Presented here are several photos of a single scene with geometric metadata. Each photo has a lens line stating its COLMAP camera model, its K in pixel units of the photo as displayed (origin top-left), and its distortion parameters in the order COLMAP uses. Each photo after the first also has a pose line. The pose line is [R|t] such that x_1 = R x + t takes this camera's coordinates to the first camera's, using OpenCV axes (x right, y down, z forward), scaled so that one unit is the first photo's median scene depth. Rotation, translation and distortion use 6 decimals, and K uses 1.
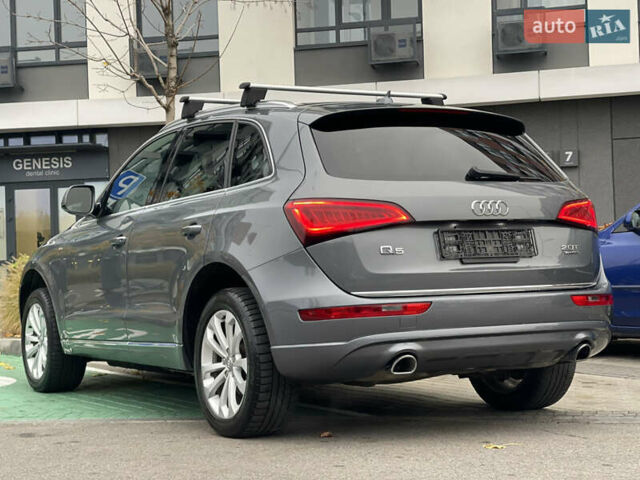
lens RADIAL K [[1184.9, 0, 319.0], [0, 1184.9, 237.7], [0, 0, 1]] dist [0.243462, -0.434634]
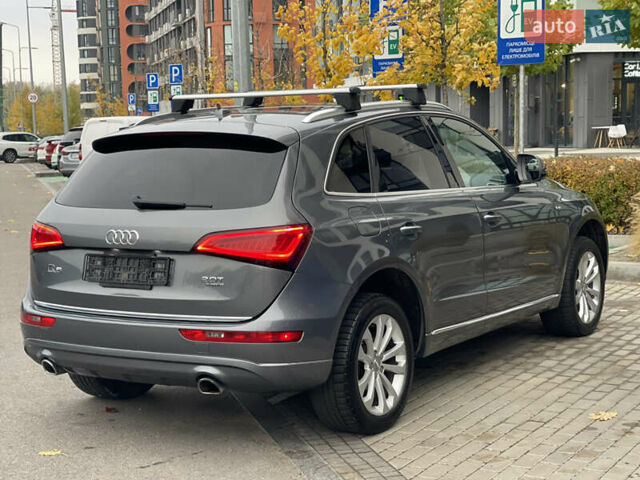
lens RADIAL K [[1184.9, 0, 319.0], [0, 1184.9, 237.7], [0, 0, 1]] dist [0.243462, -0.434634]
pose [[0.454762, 0.101605, -0.884798, 1.129397], [0.034915, 0.990673, 0.131708, -0.153898], [0.889928, -0.090789, 0.446973, 0.655958]]
